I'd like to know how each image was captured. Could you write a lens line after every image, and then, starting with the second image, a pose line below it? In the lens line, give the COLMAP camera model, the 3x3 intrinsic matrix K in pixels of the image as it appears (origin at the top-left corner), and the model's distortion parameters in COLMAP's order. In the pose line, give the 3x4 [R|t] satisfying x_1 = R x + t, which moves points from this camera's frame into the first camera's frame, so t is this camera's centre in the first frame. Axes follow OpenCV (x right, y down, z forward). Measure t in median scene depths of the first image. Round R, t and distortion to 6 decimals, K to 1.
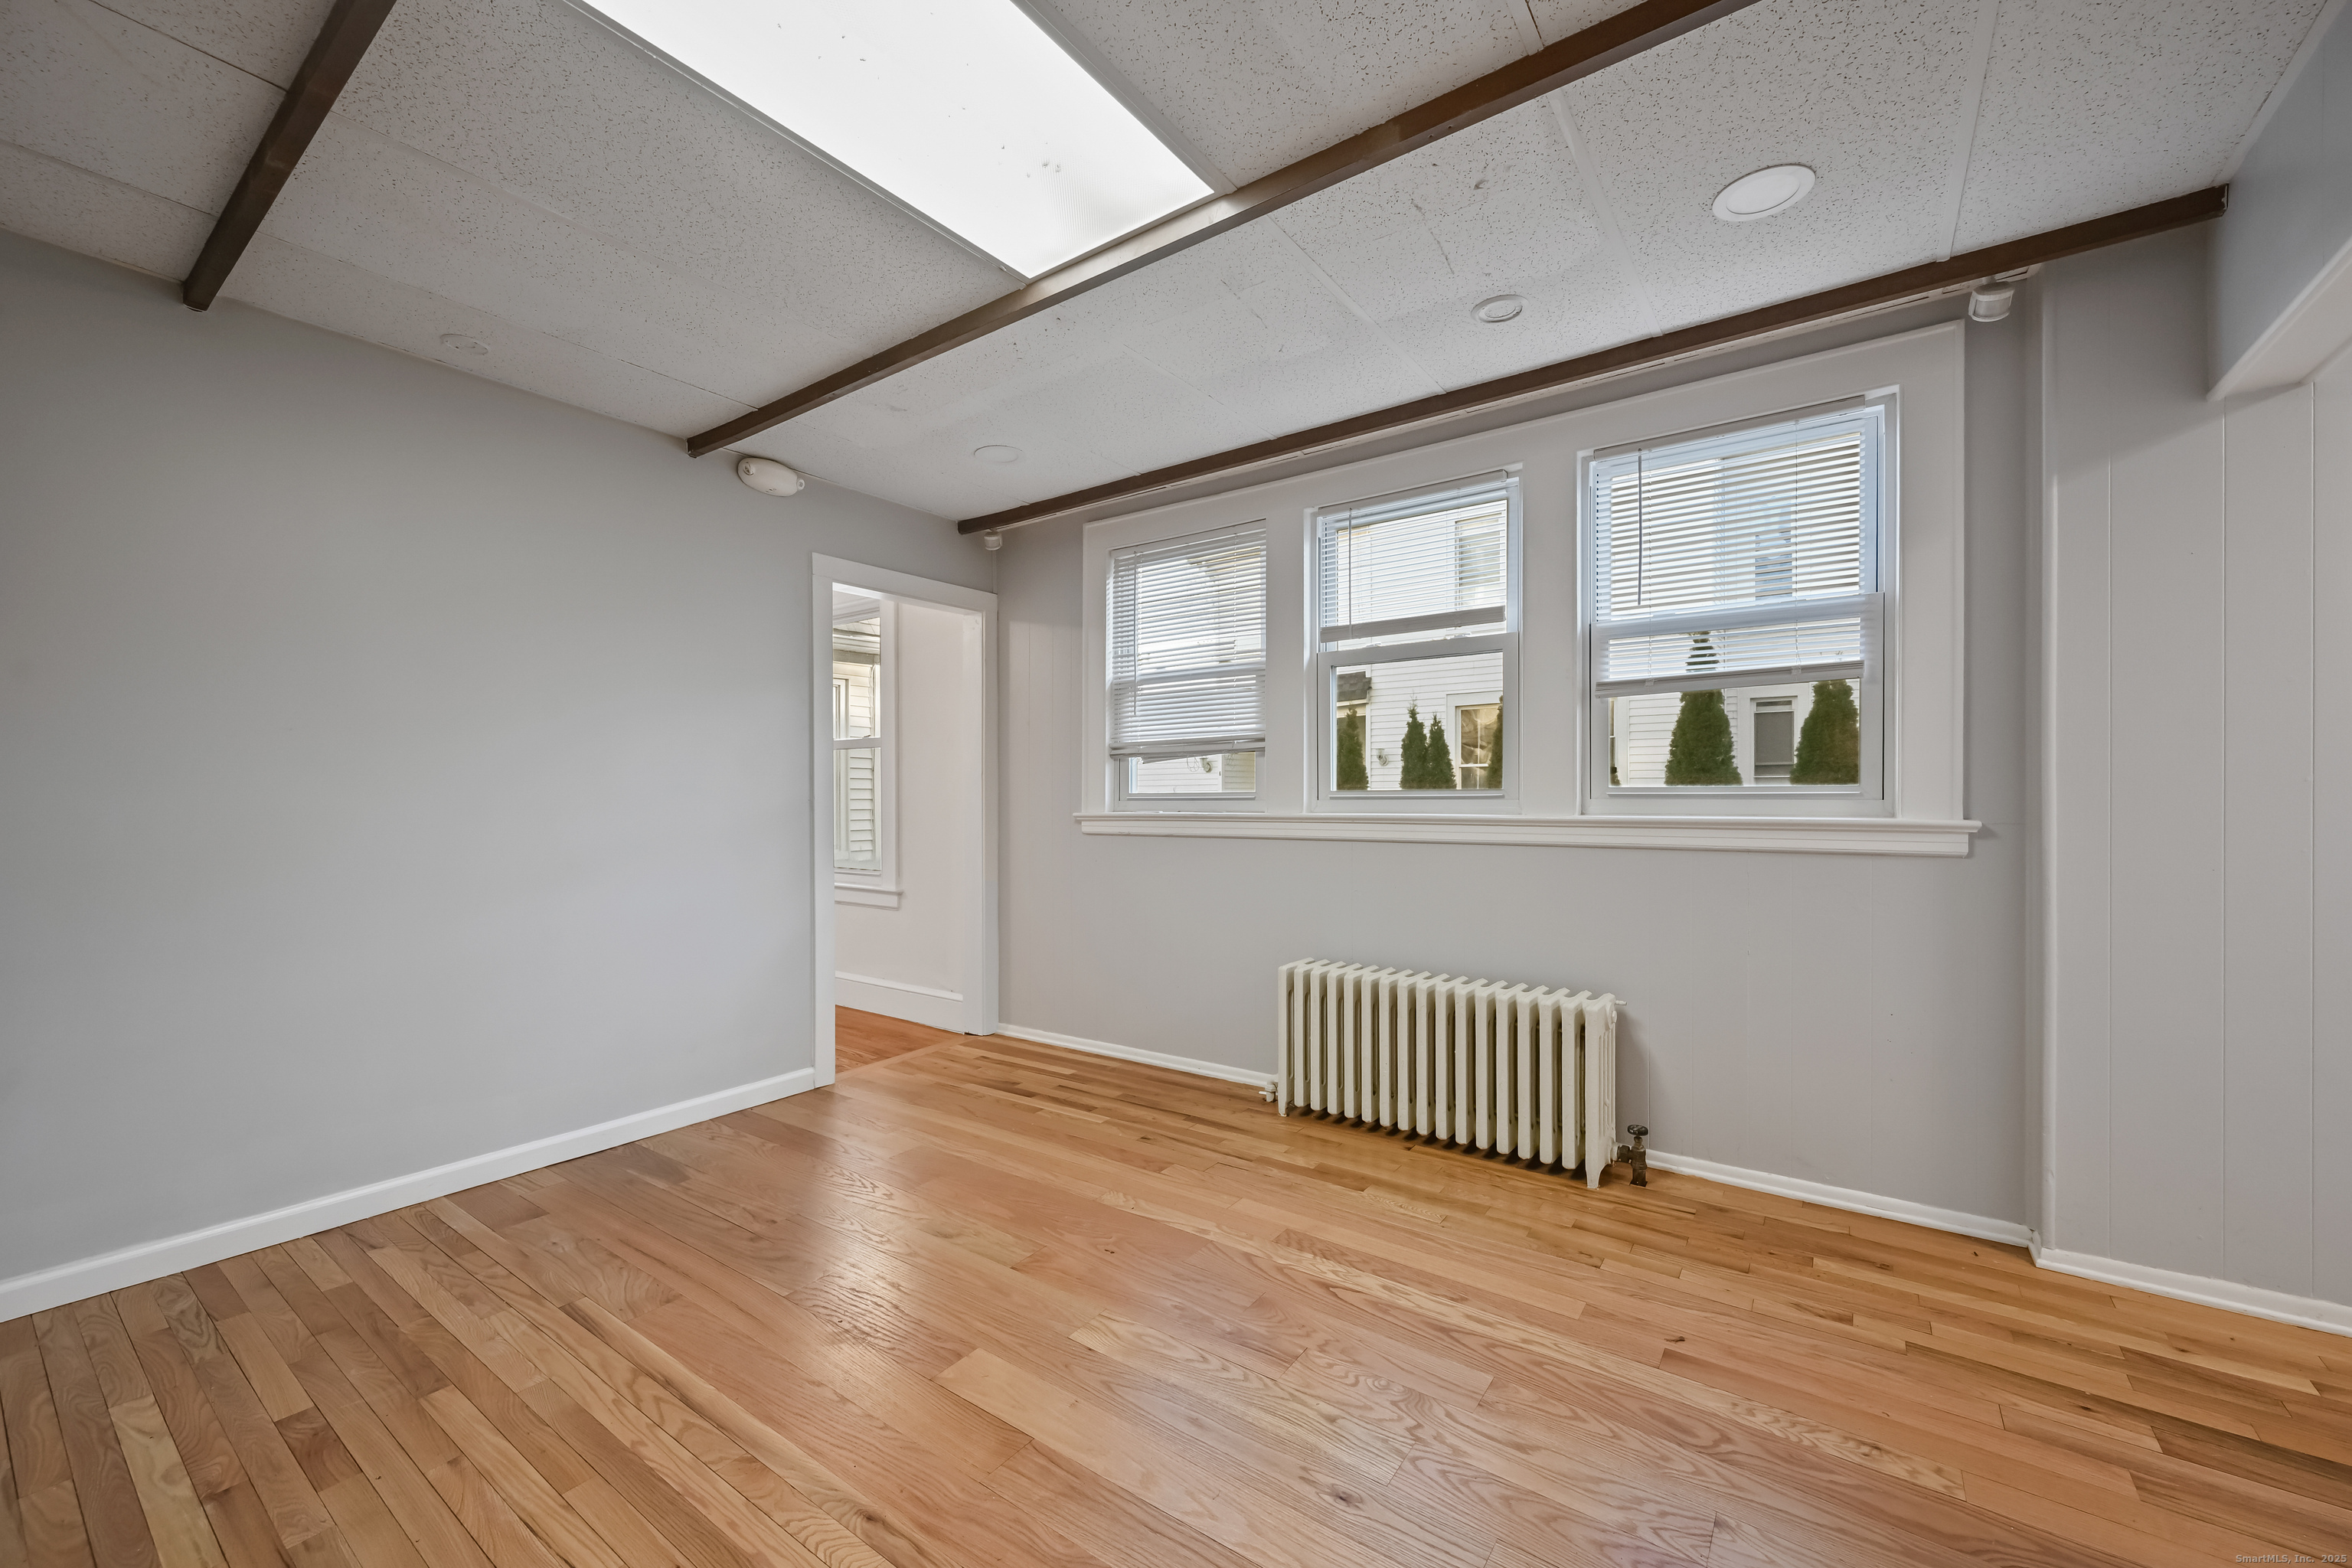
lens RADIAL K [[933.7, 0, 1179.1], [0, 933.7, 795.6], [0, 0, 1]] dist [-0.000185, -0.000043]
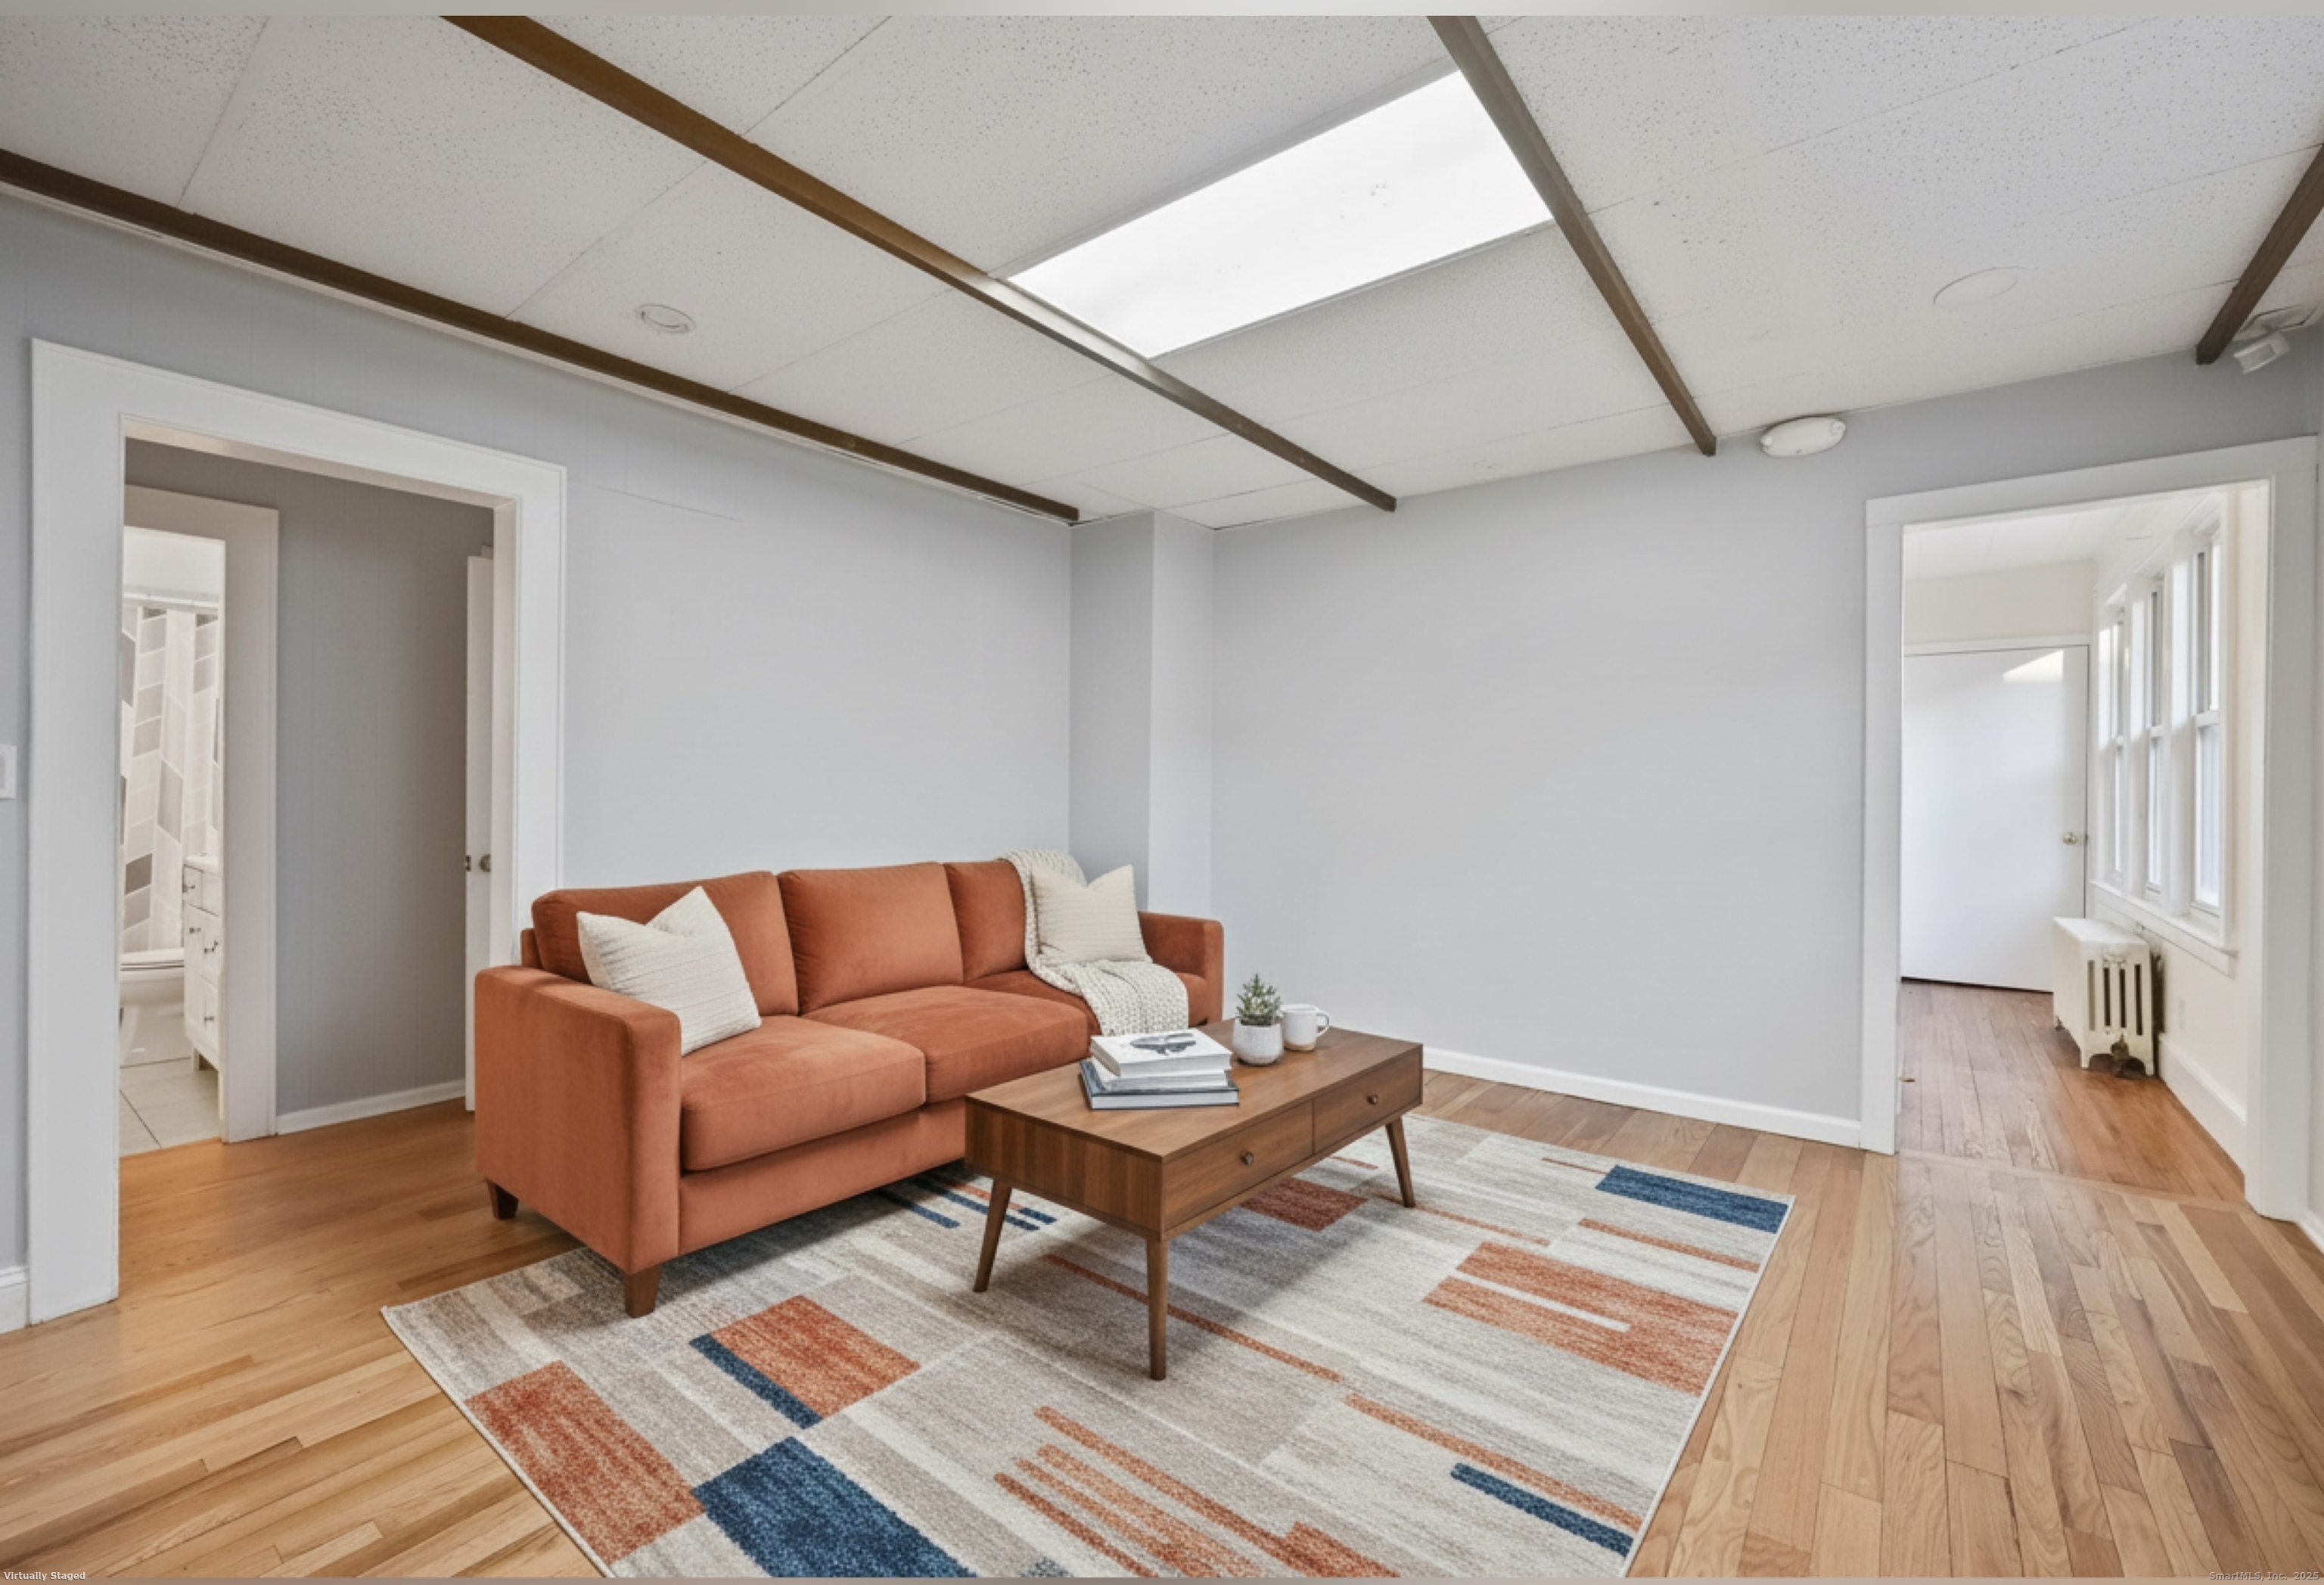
lens RADIAL K [[956.9, 0, 1165.0], [0, 956.9, 785.5], [0, 0, 1]] dist [0.000229, -0.000001]
pose [[-0.034066, 0.000249, -0.999420, 0.473916], [0.000630, 1.000000, 0.000228, -0.009146], [0.999419, -0.000622, -0.034066, 0.405610]]
